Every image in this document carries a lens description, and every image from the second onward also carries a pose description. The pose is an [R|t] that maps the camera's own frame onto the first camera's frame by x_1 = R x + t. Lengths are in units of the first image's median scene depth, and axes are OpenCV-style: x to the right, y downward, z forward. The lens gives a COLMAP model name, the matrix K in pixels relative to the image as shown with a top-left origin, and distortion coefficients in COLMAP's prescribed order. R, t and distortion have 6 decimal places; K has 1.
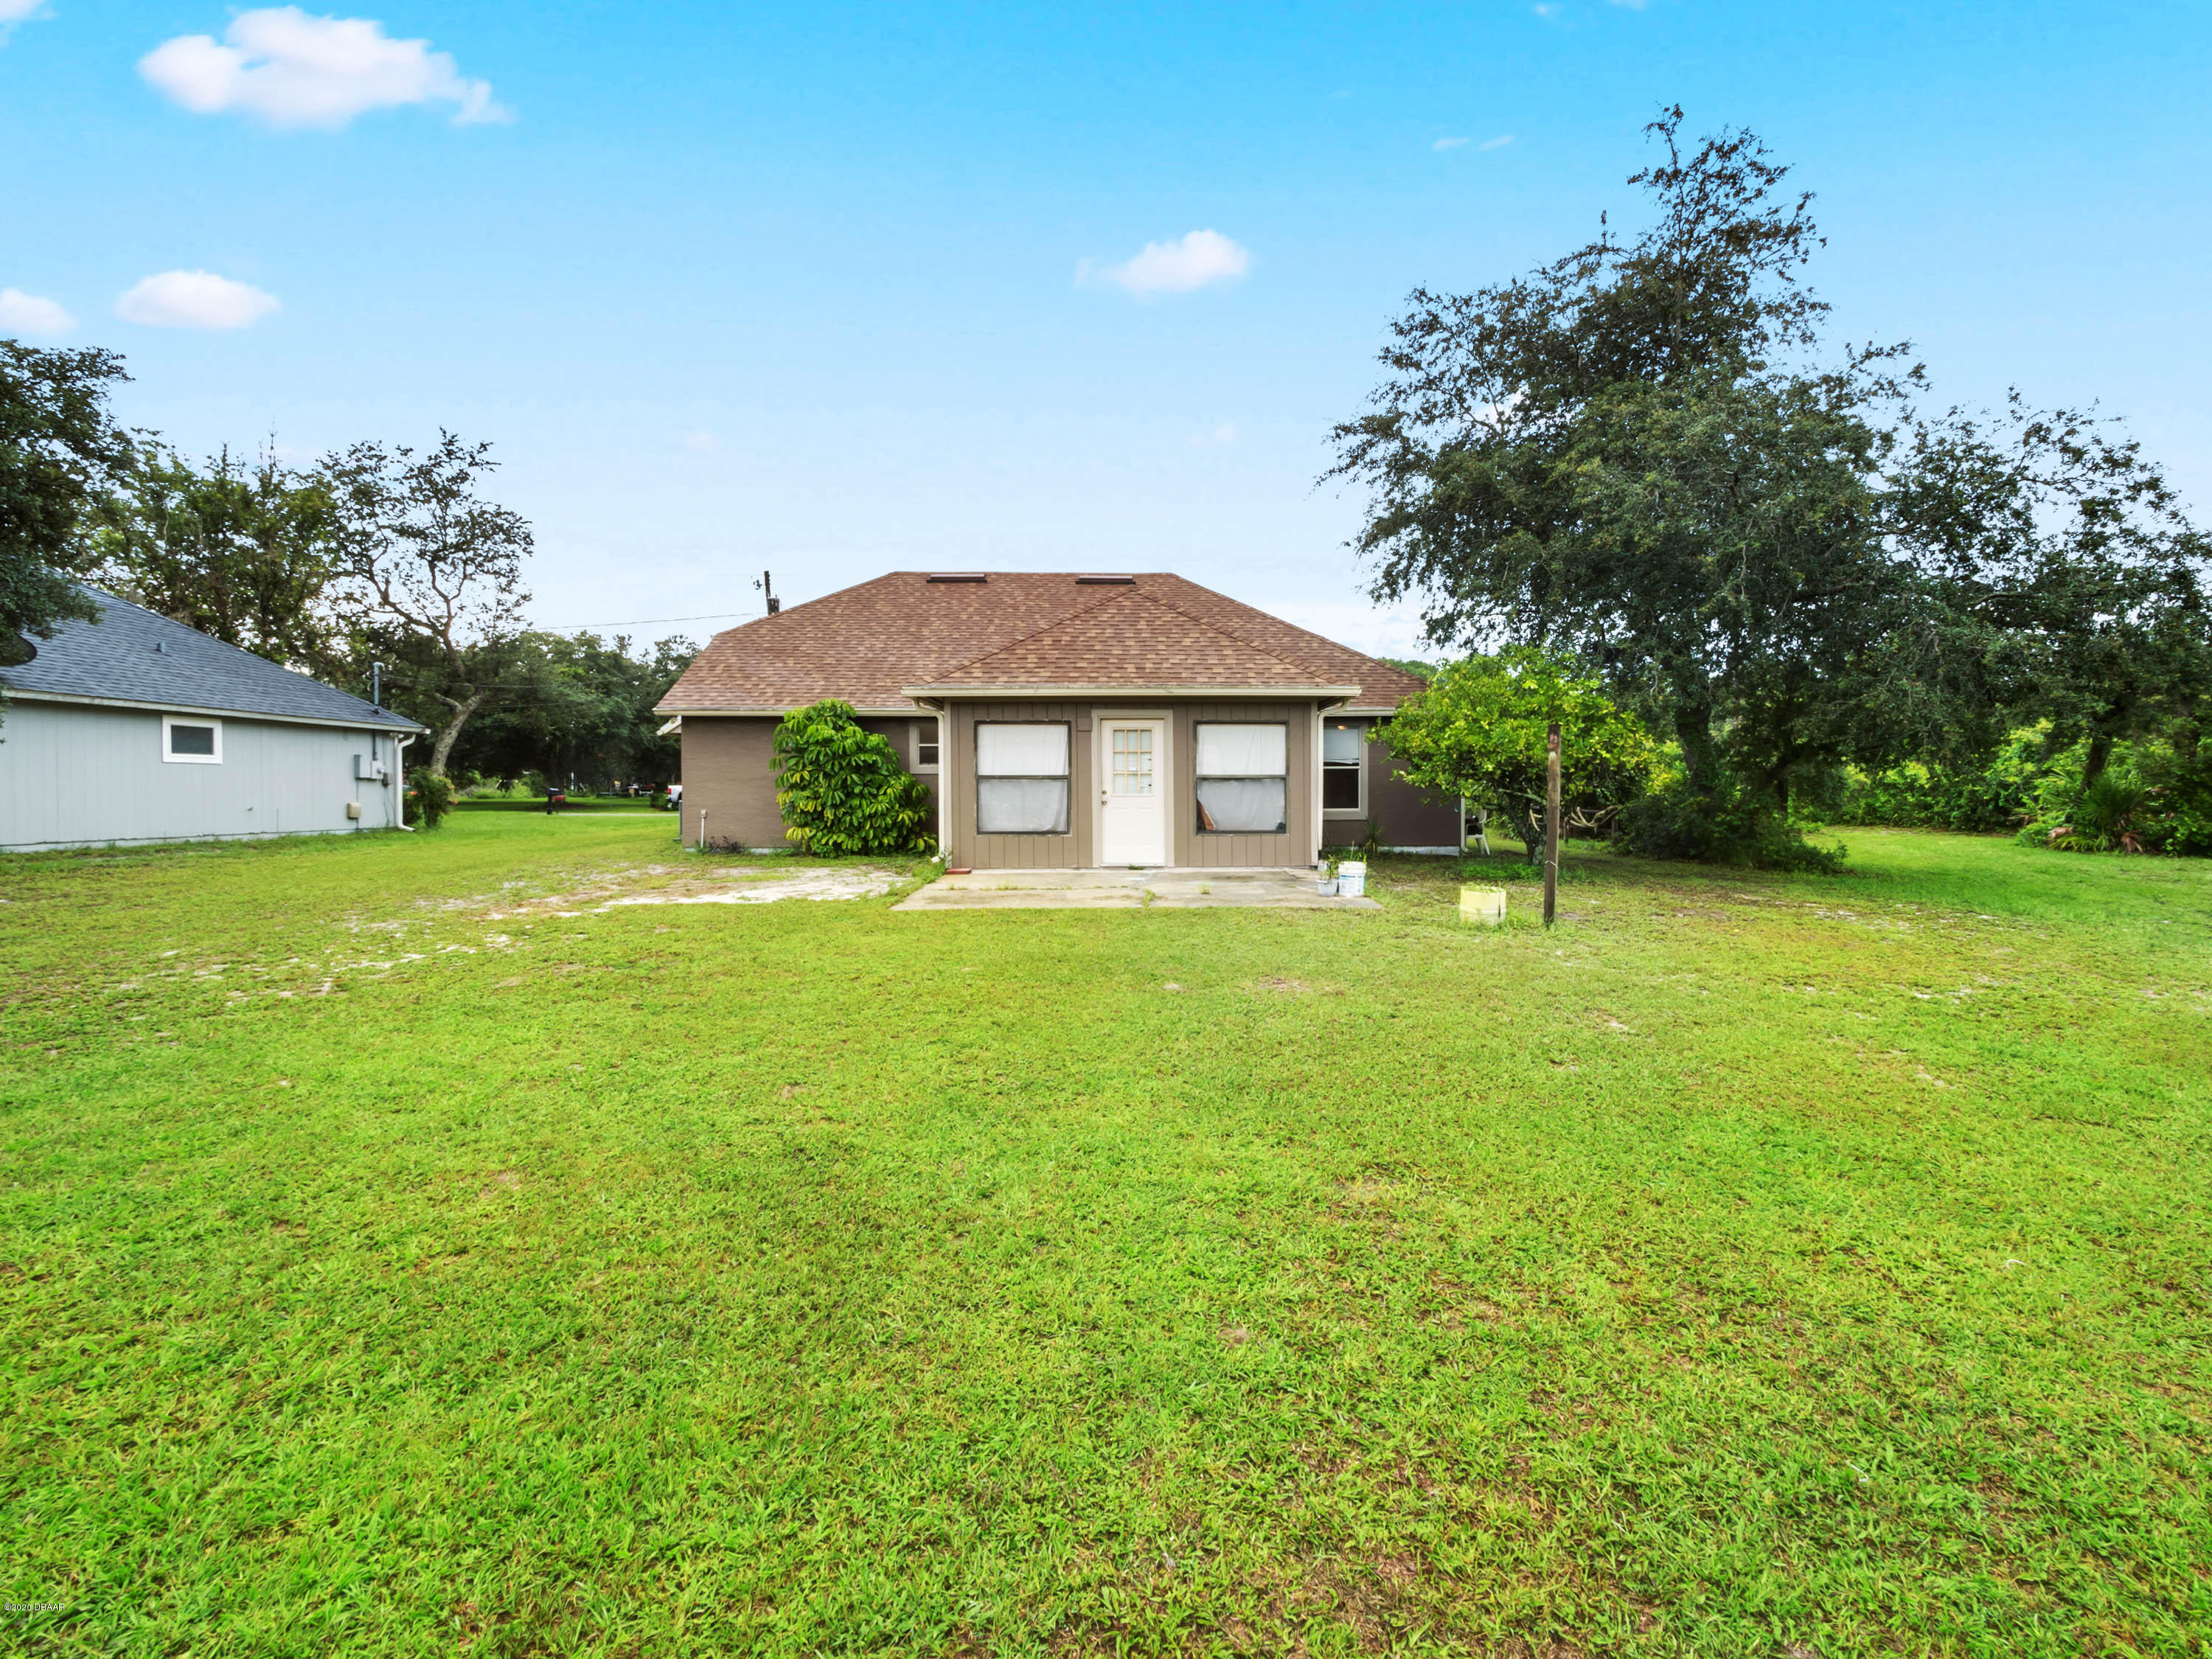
lens RADIAL K [[932.2, 0, 1096.9], [0, 932.2, 811.3], [0, 0, 1]] dist [-0.009764, 0.000809]
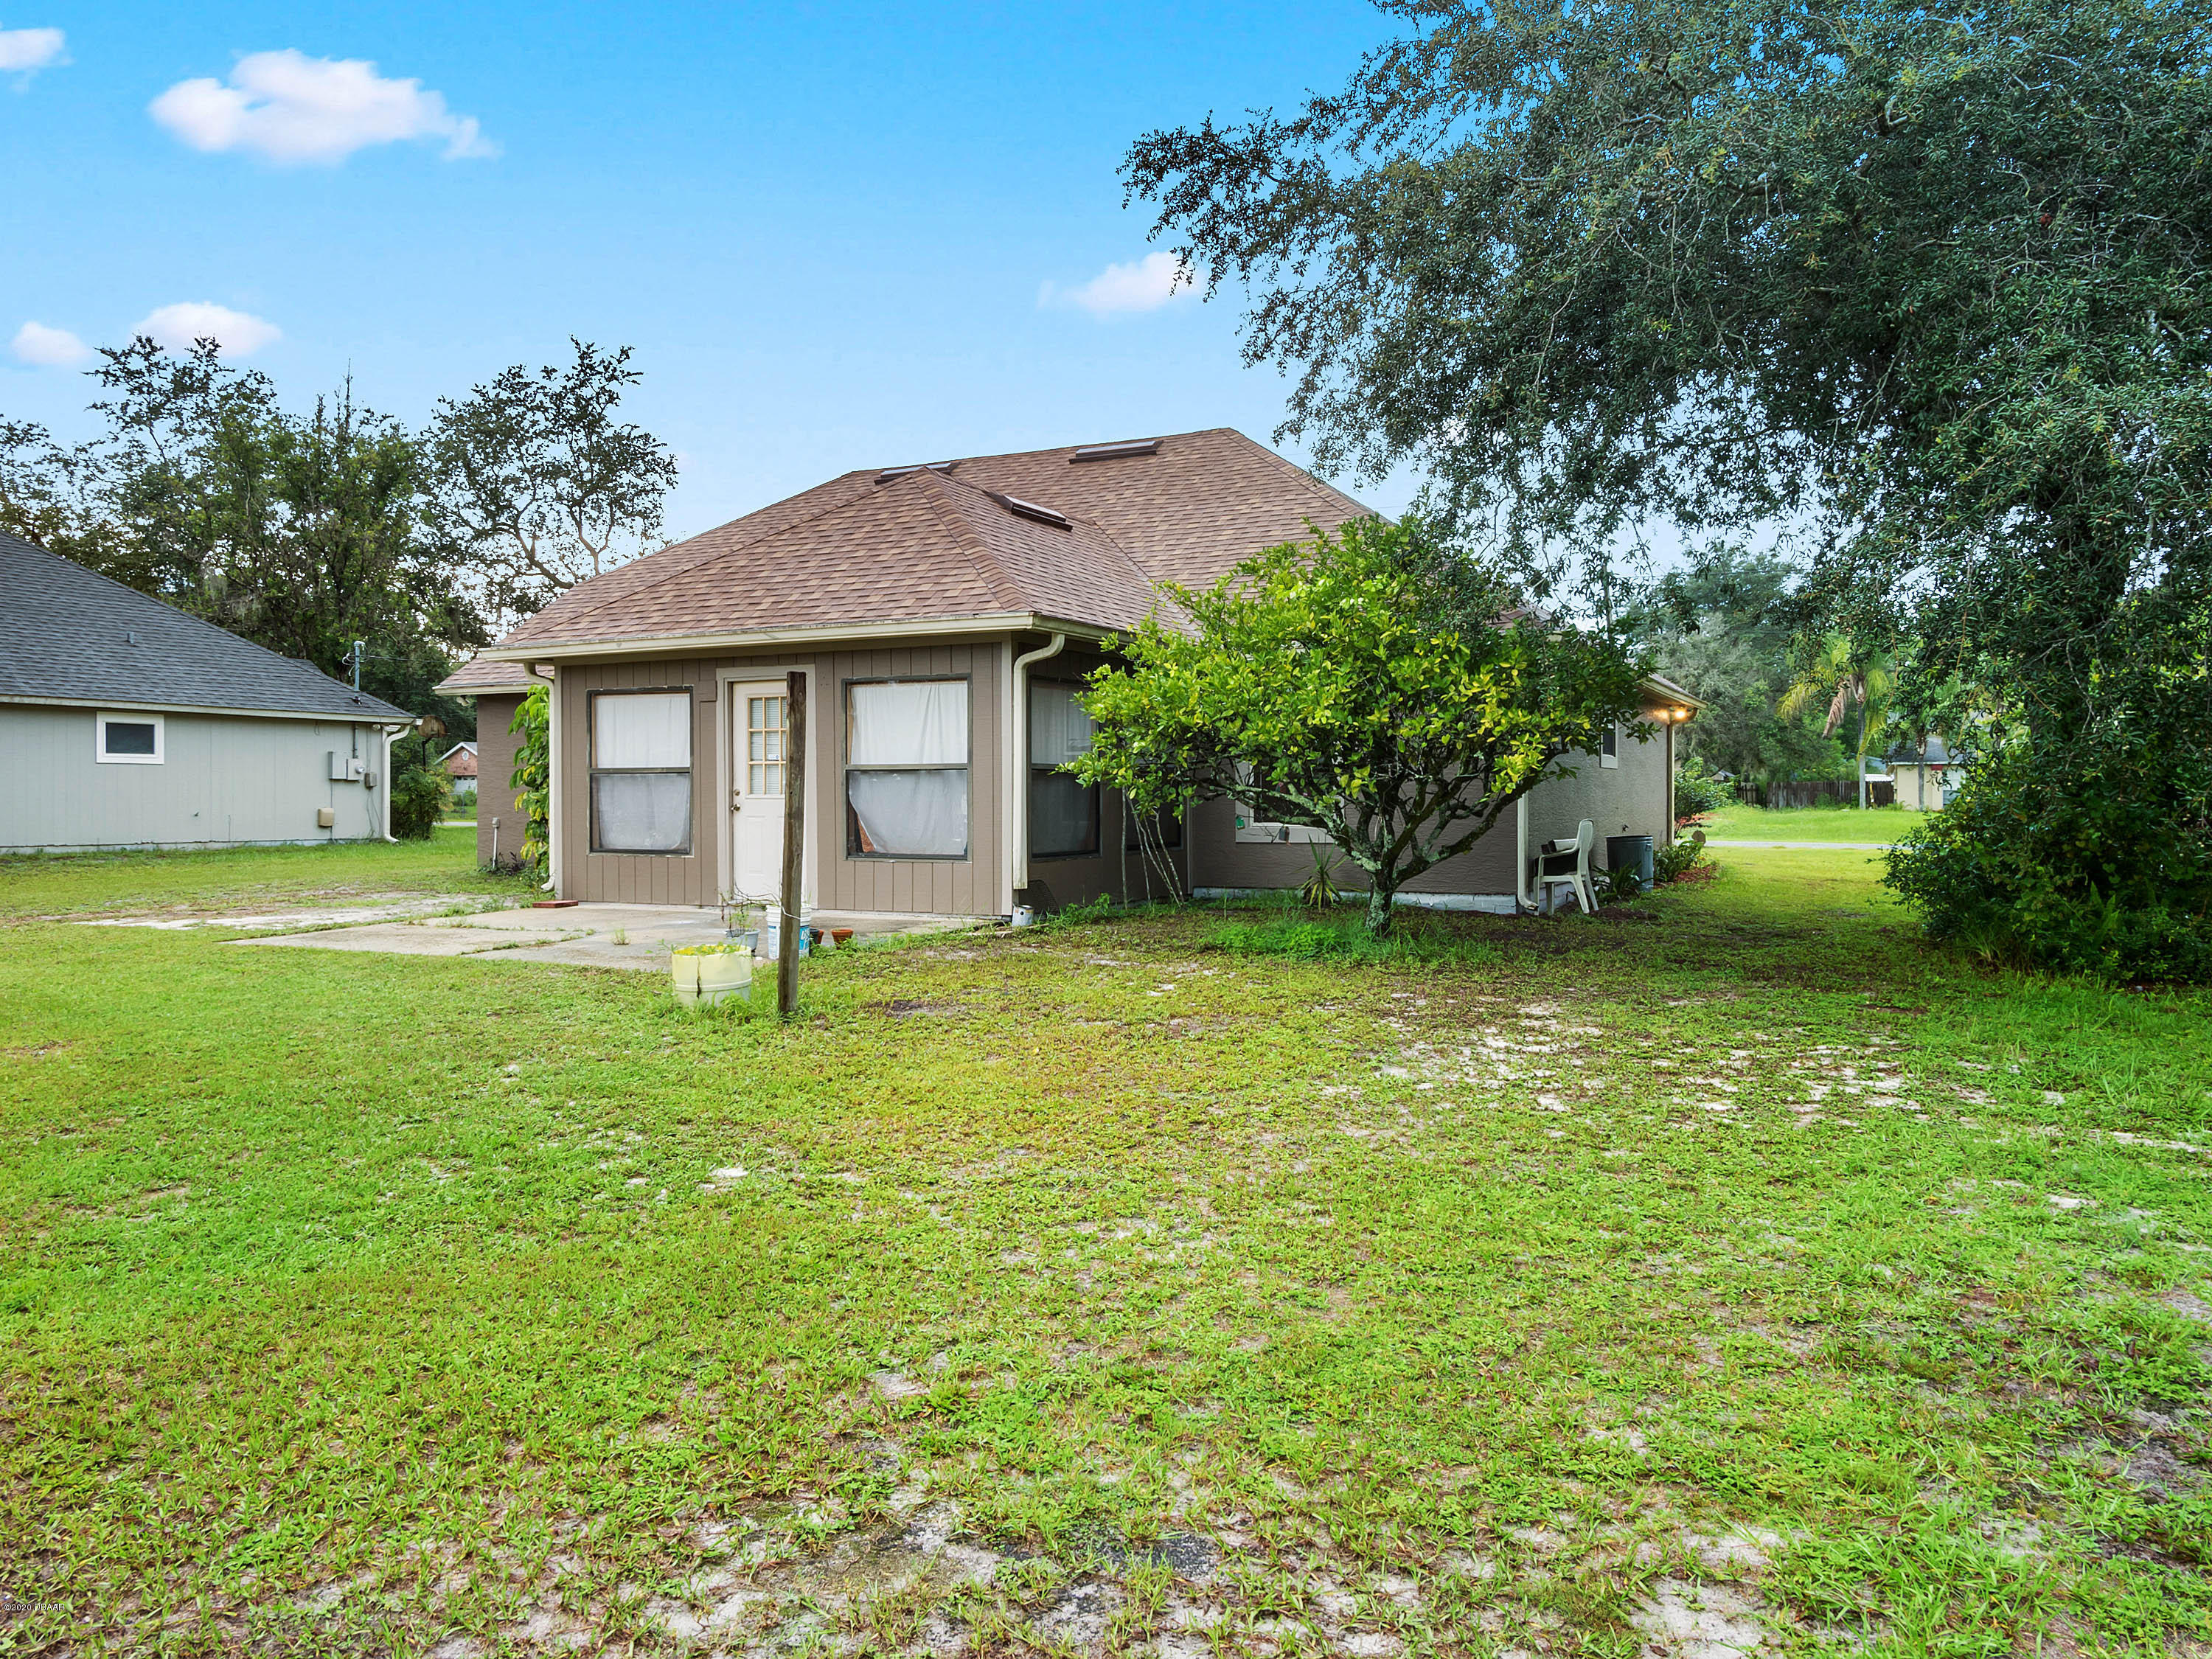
lens RADIAL K [[1547.8, 0, 1105.7], [0, 1547.8, 786.9], [0, 0, 1]] dist [-0.003333, -0.000343]
pose [[0.876182, -0.003624, -0.481967, 0.664685], [-0.010874, 0.999569, -0.027285, 0.002485], [0.481858, 0.029147, 0.875764, 0.139466]]
